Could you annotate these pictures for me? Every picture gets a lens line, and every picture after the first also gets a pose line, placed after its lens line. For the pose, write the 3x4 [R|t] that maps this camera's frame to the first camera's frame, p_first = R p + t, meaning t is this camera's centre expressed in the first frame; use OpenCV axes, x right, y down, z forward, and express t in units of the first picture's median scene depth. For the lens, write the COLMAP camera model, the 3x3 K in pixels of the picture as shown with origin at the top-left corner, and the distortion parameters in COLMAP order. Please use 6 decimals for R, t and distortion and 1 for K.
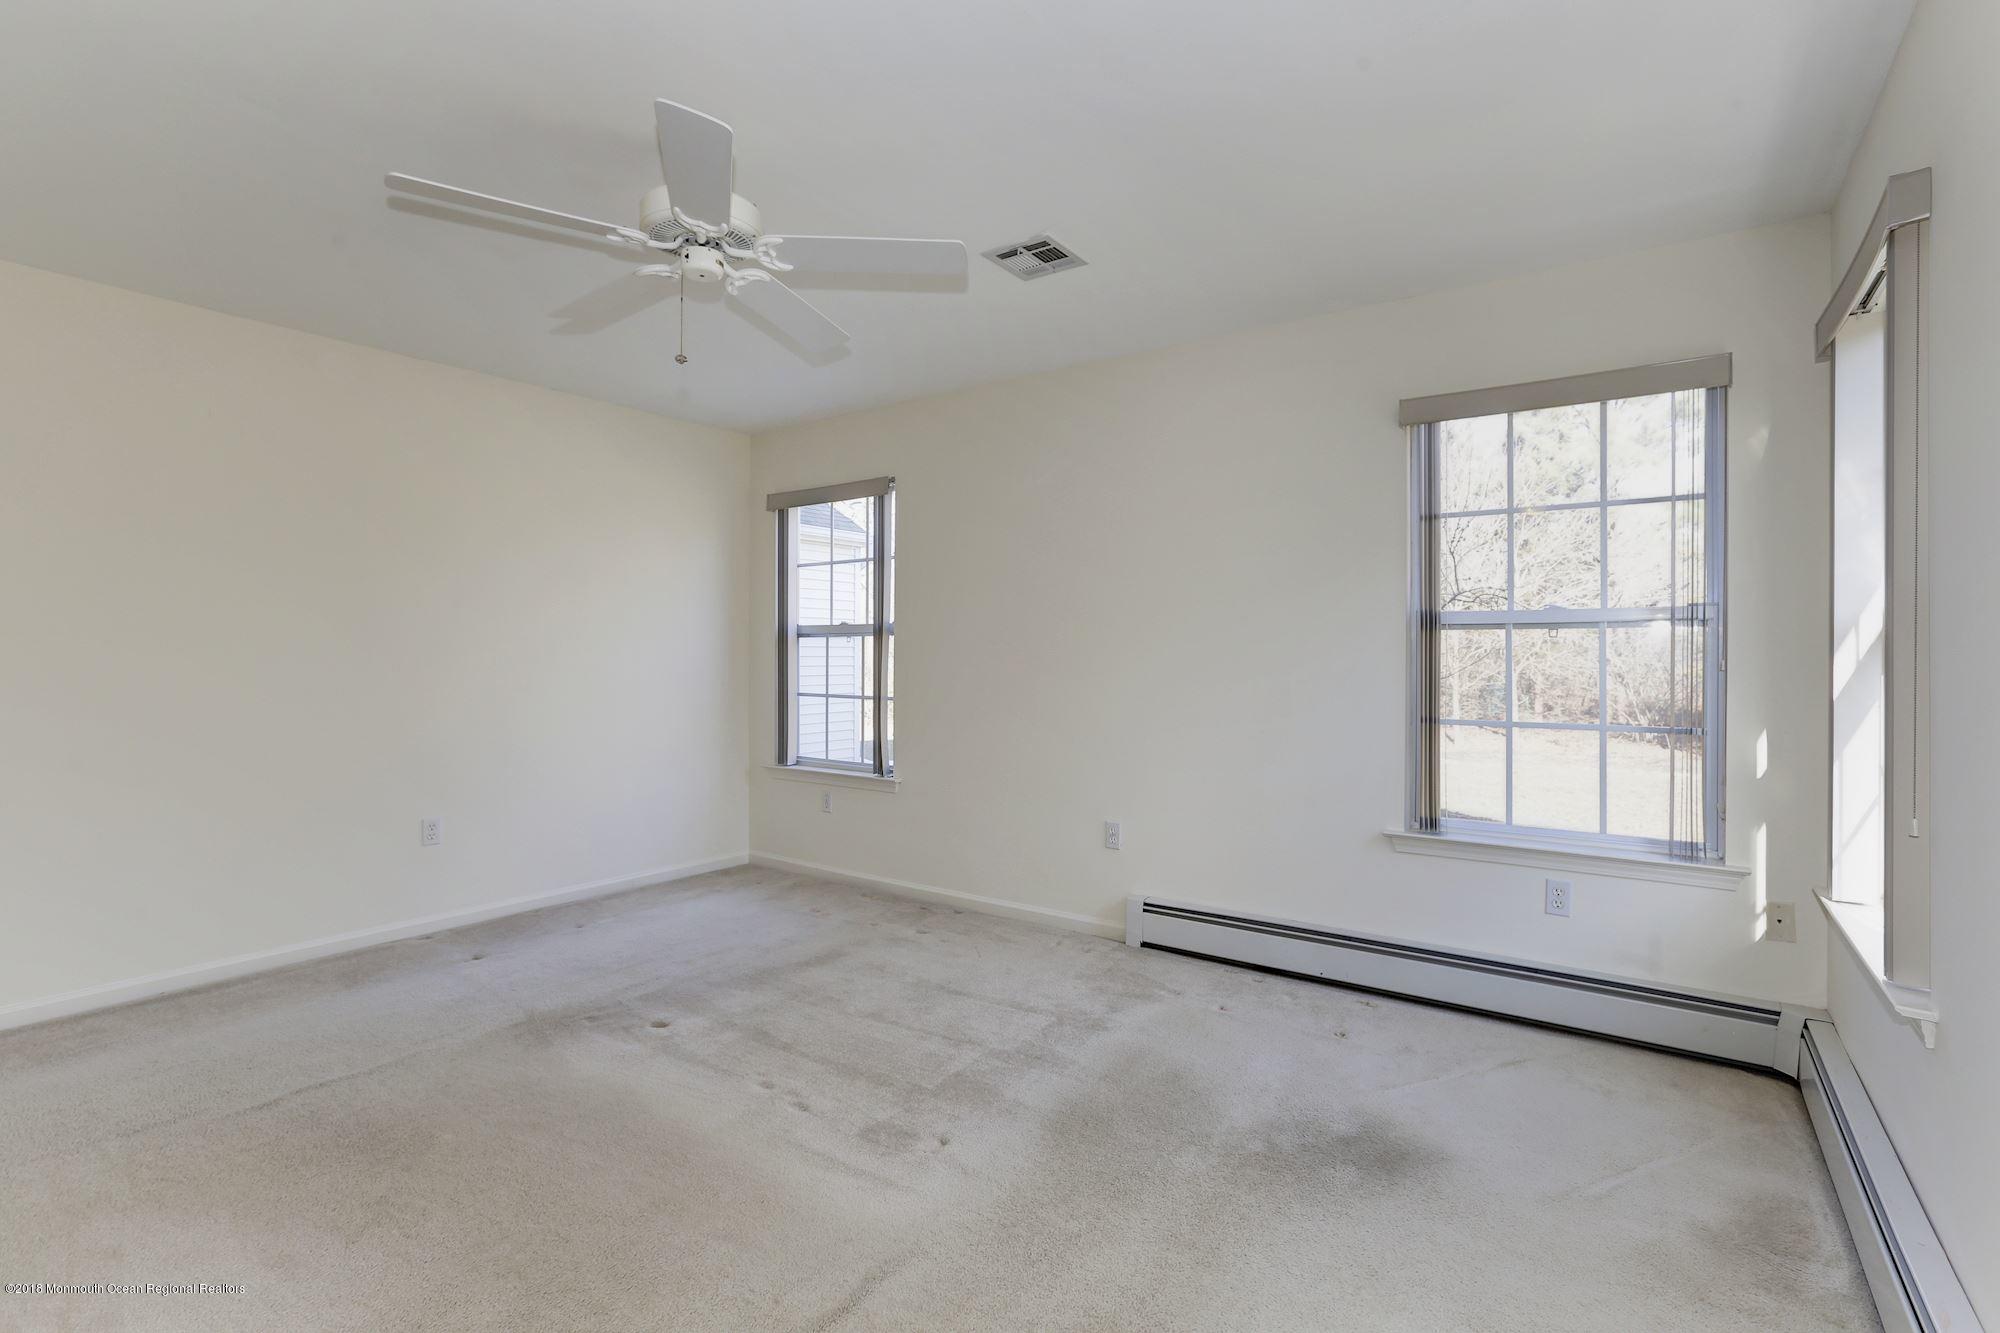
lens RADIAL K [[942.7, 0, 997.8], [0, 942.7, 652.2], [0, 0, 1]] dist [-0.000364, 0.001003]
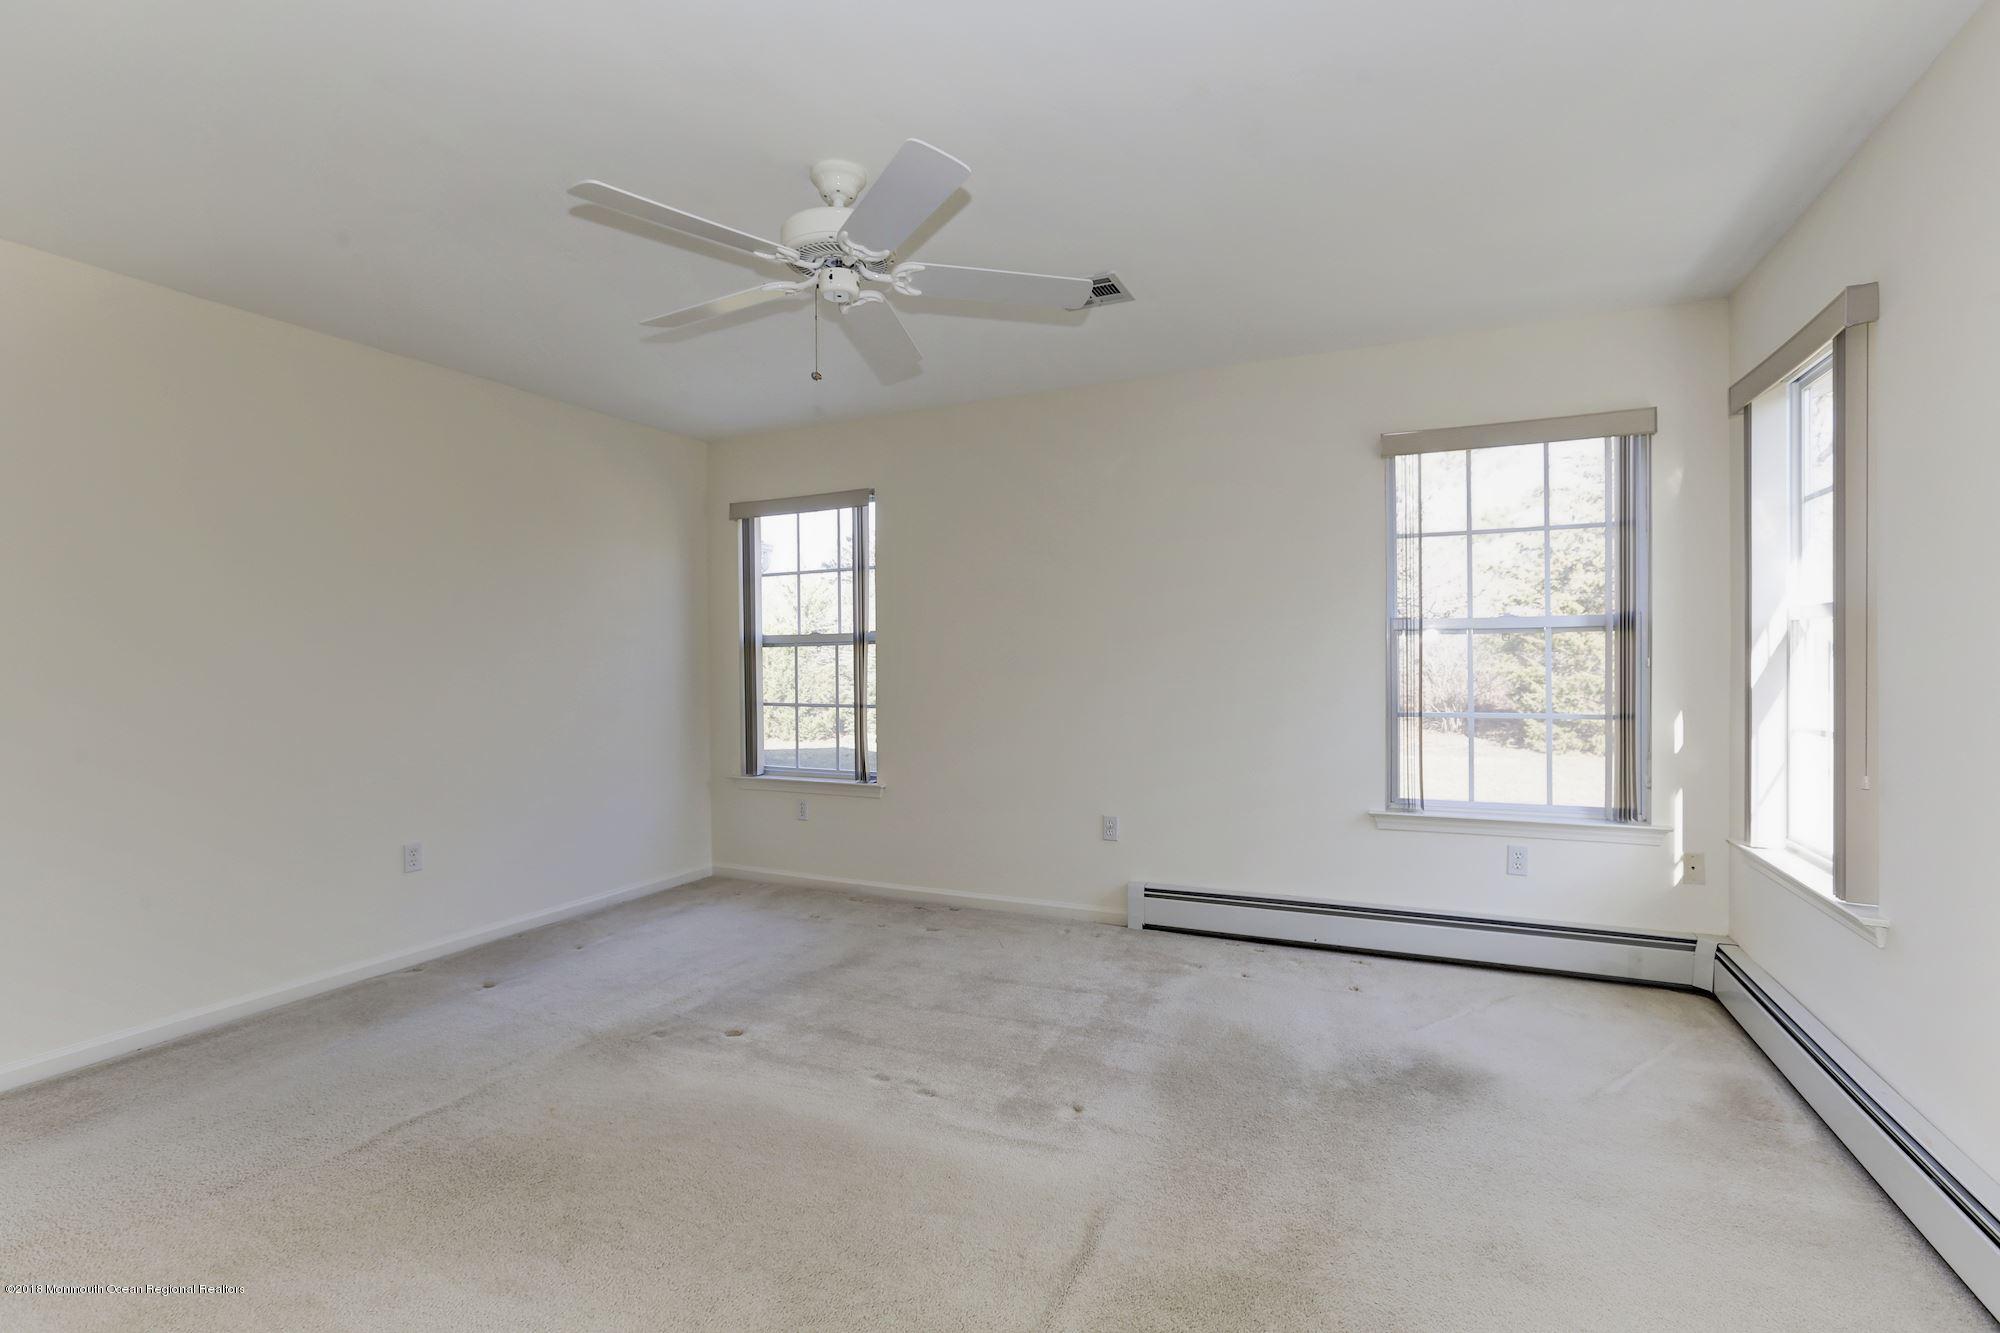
lens RADIAL K [[936.8, 0, 1000.0], [0, 936.8, 666.5], [0, 0, 1]] dist [-0.000518, 0.000574]
pose [[0.981728, -0.013241, 0.189831, -0.263242], [0.011729, 0.999890, 0.009085, -0.001616], [-0.189930, -0.006693, 0.981775, -0.031871]]
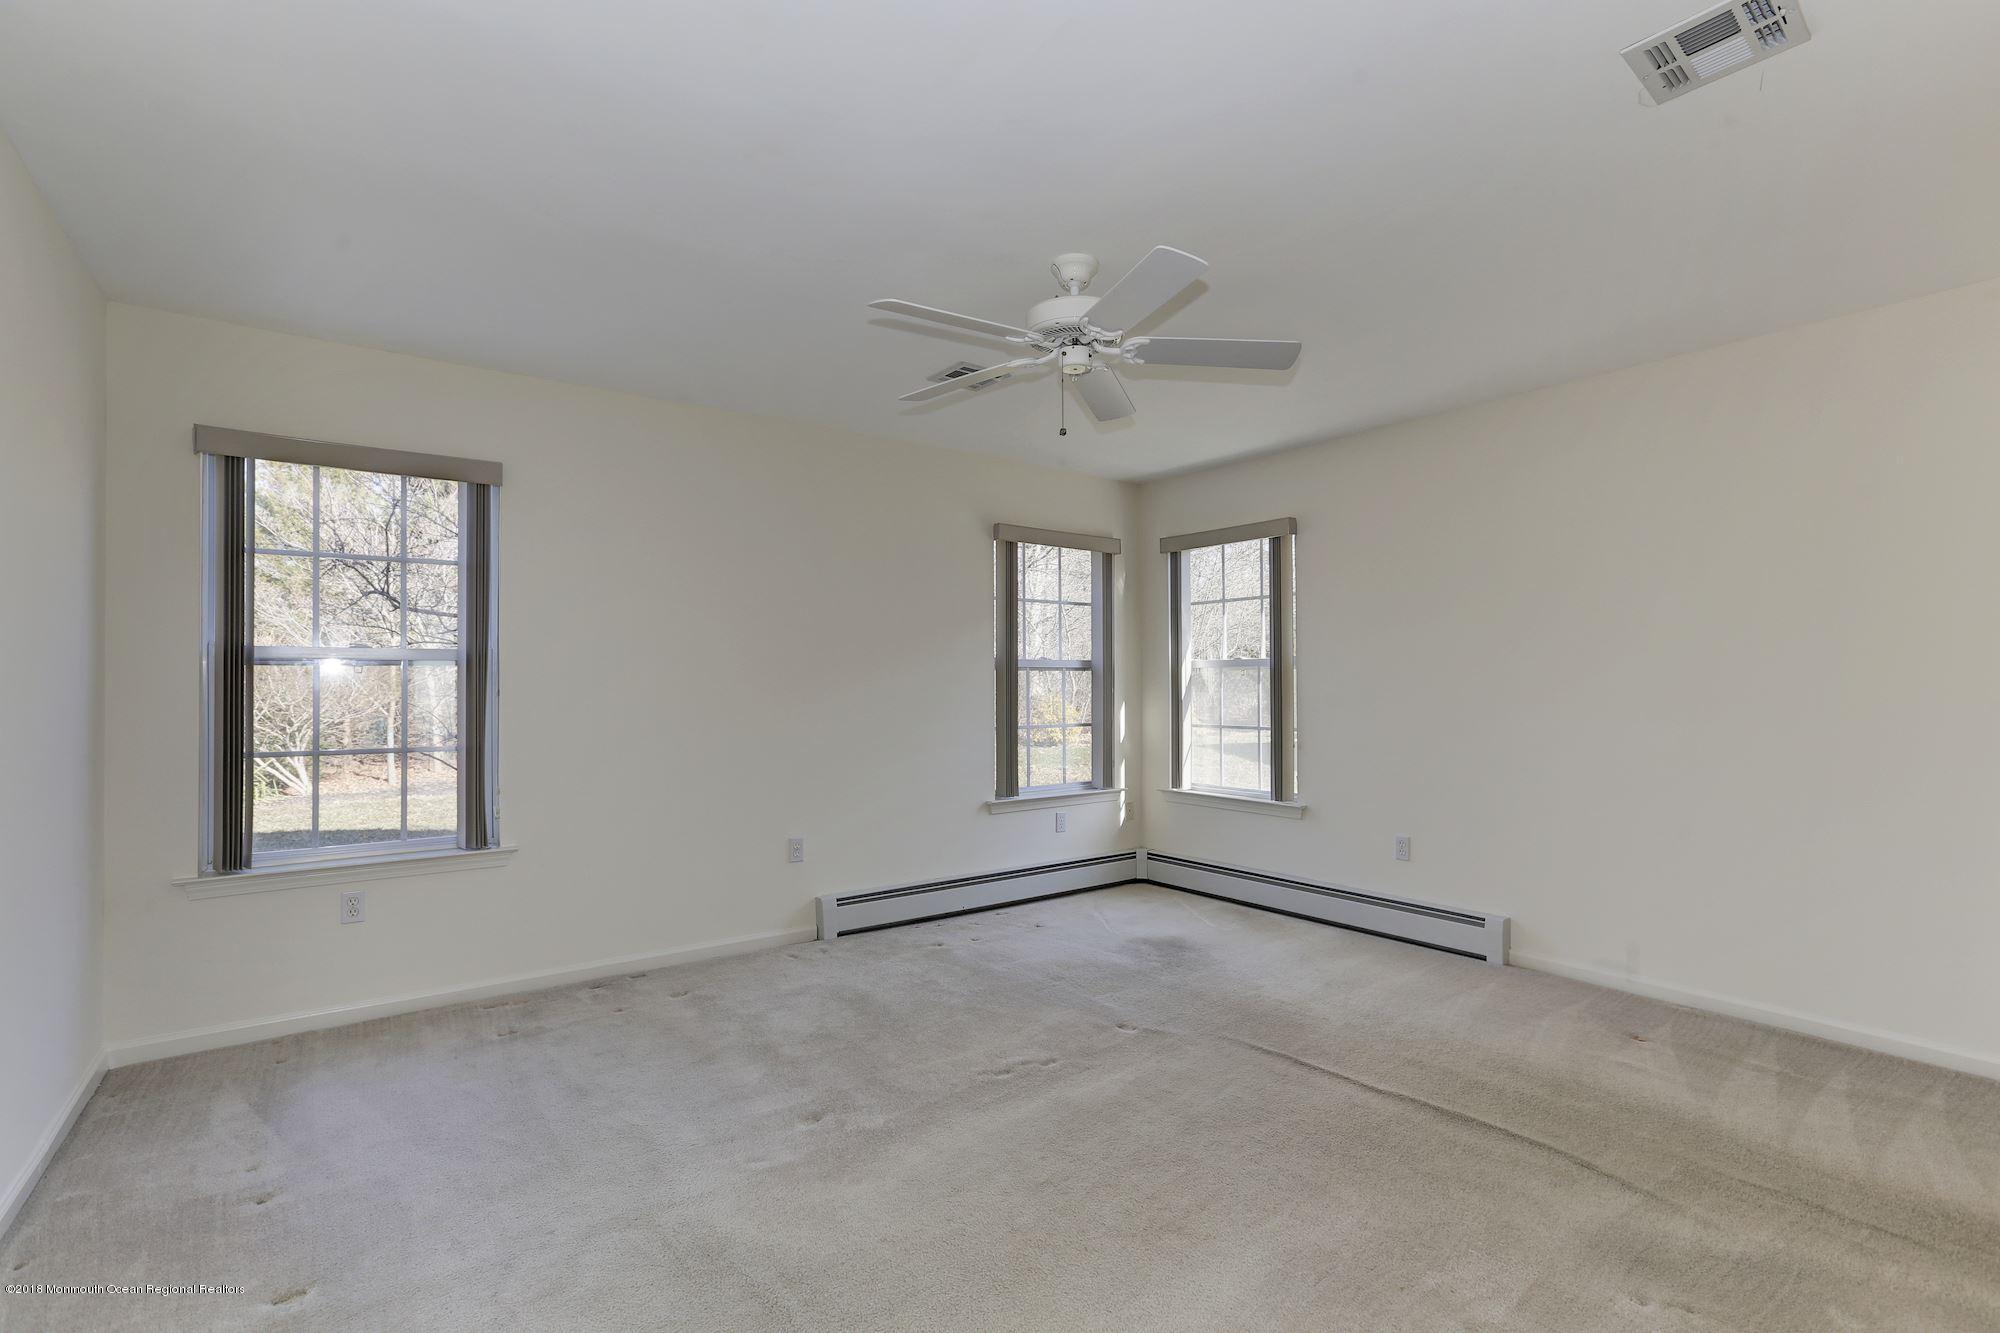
lens RADIAL K [[936.8, 0, 1000.0], [0, 936.8, 666.5], [0, 0, 1]] dist [-0.000518, 0.000574]
pose [[0.297295, 0.017467, 0.954626, -1.131427], [0.006850, 0.999768, -0.020426, 0.002288], [-0.954761, 0.012612, 0.297106, 0.571549]]
